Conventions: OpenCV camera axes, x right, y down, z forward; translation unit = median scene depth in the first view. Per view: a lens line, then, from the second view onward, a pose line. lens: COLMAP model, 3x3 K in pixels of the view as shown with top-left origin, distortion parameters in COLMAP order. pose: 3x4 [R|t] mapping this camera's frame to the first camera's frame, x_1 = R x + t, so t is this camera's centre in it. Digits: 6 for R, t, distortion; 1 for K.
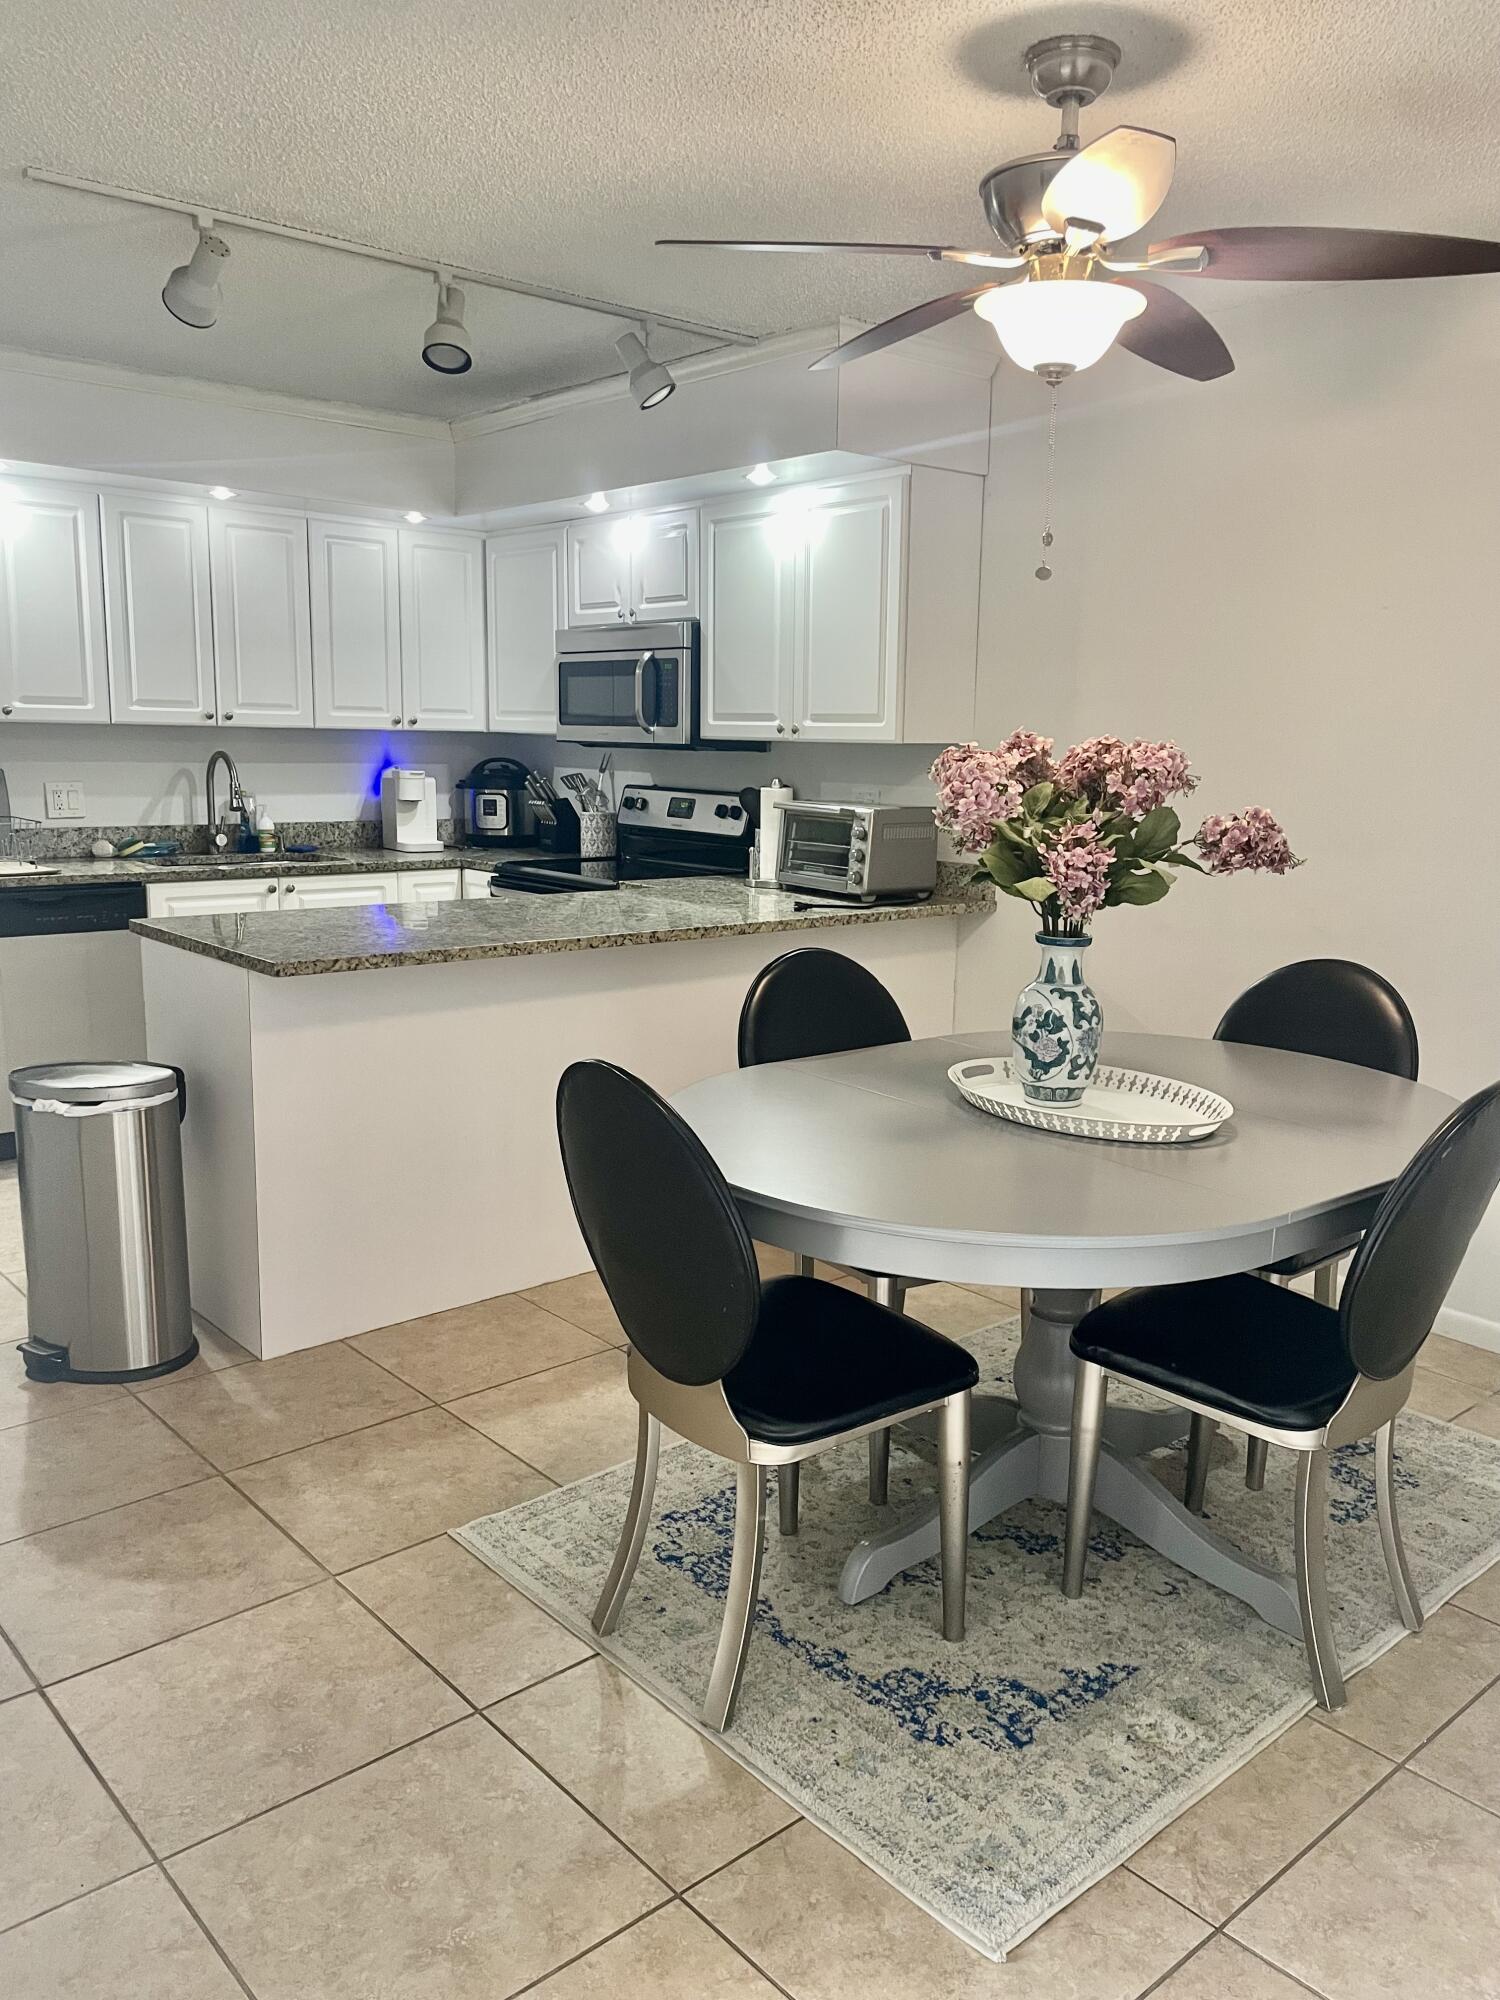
lens RADIAL K [[1511.8, 0, 757.3], [0, 1511.8, 991.7], [0, 0, 1]] dist [0.089531, -0.115577]
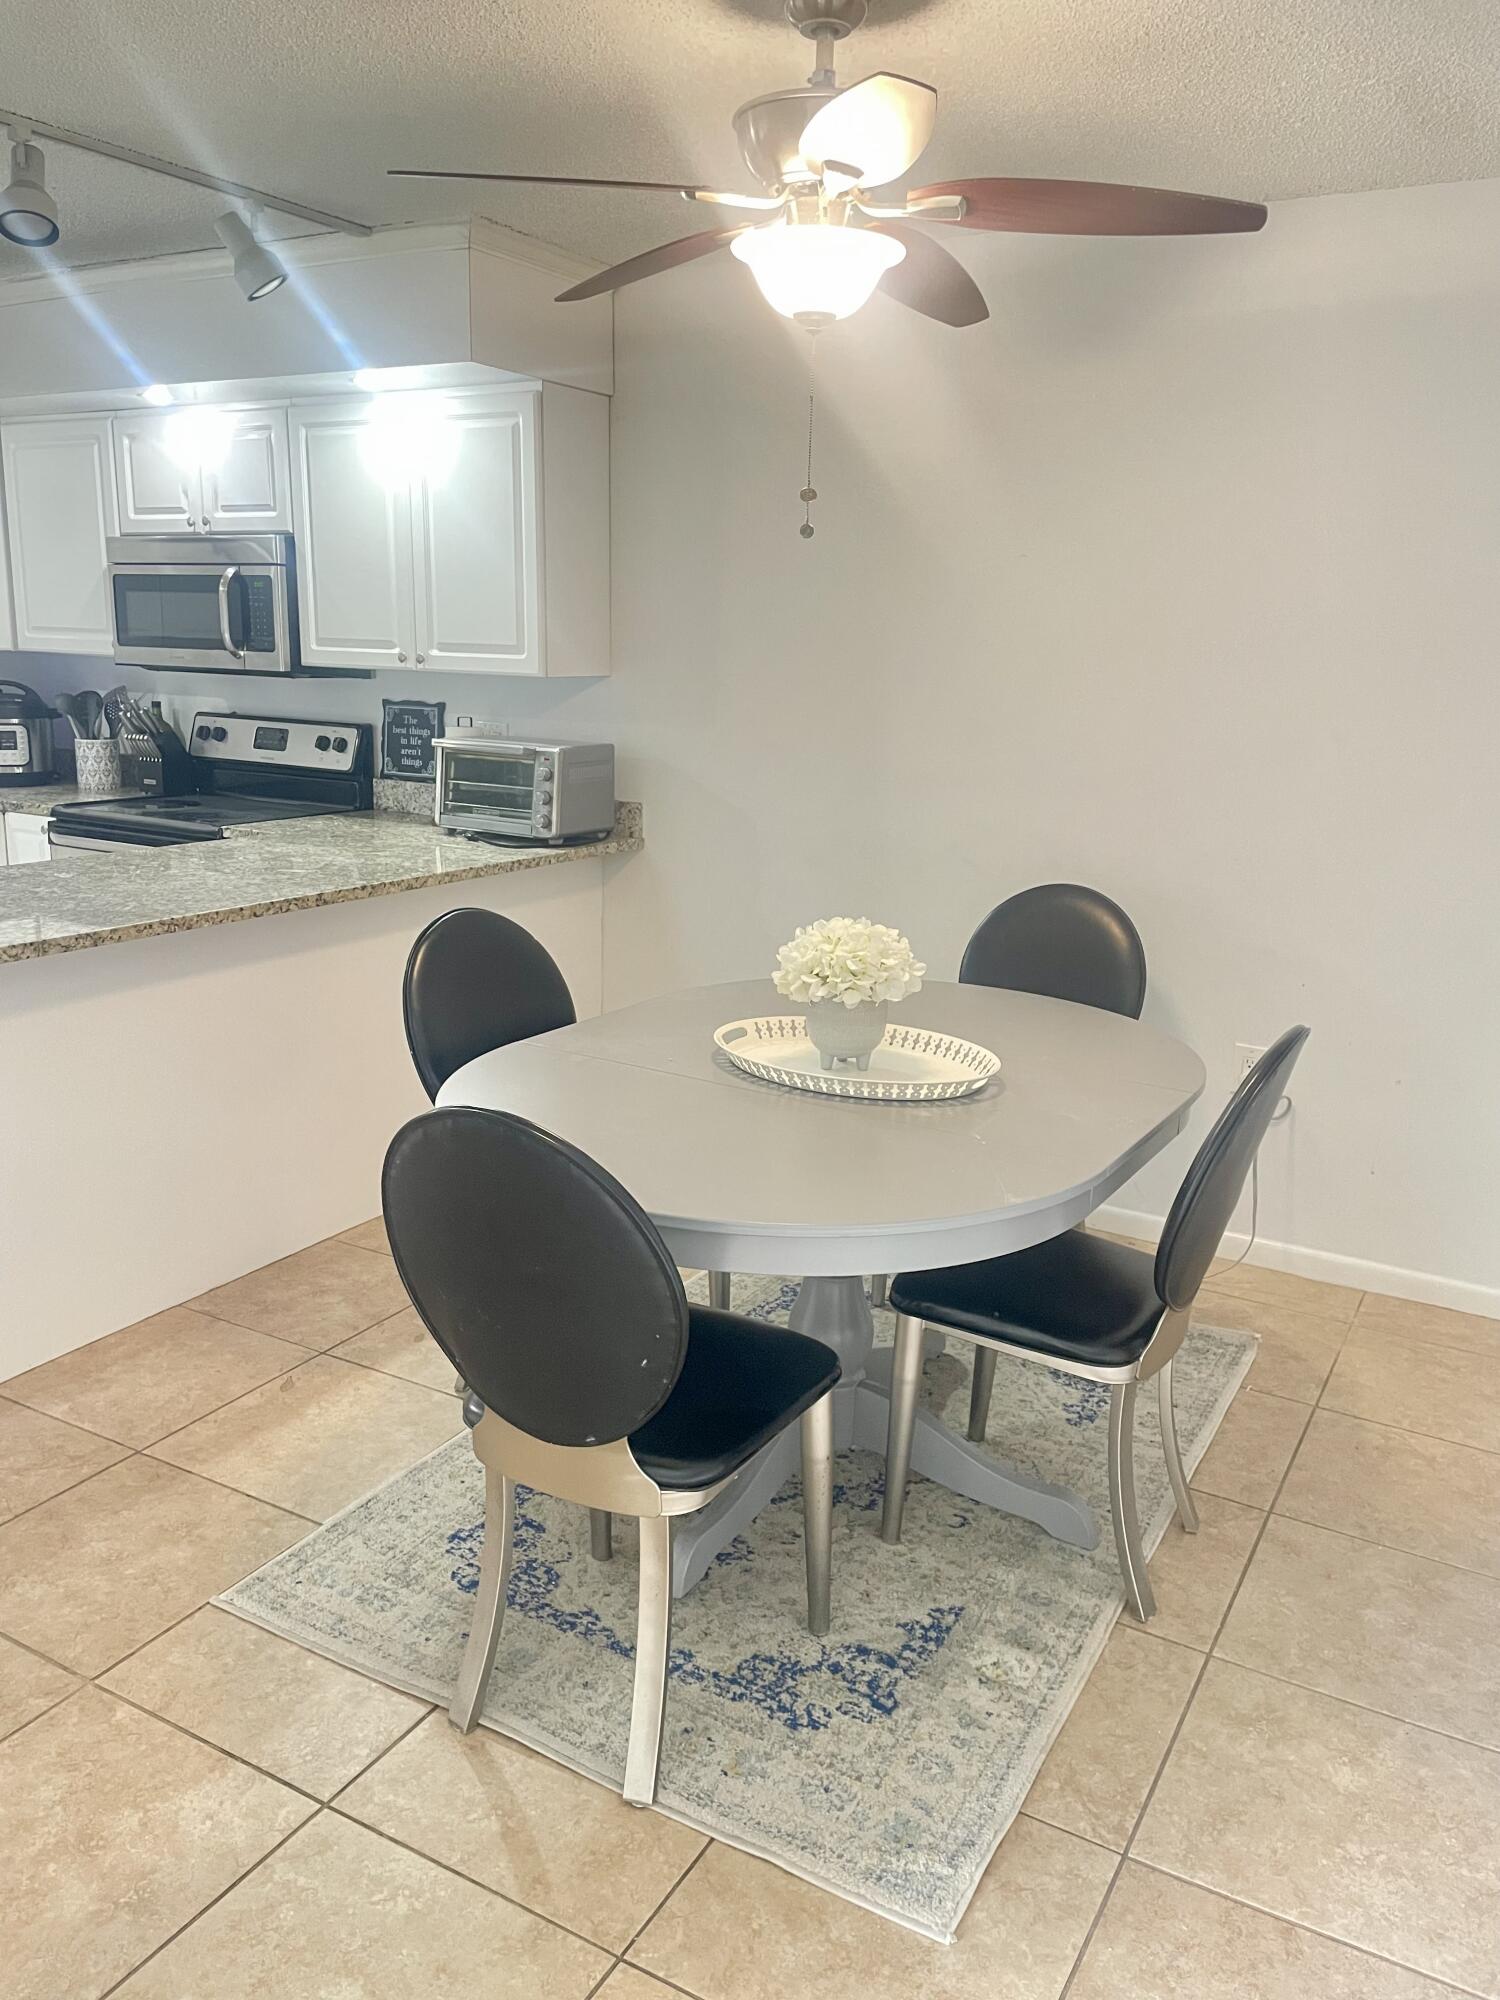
lens RADIAL K [[1511.8, 0, 742.9], [0, 1511.8, 977.3], [0, 0, 1]] dist [0.089531, -0.115577]
pose [[0.946666, -0.065586, 0.315471, -0.137640], [0.047388, 0.996758, 0.065023, -0.042657], [-0.318712, -0.046606, 0.946705, 0.060402]]
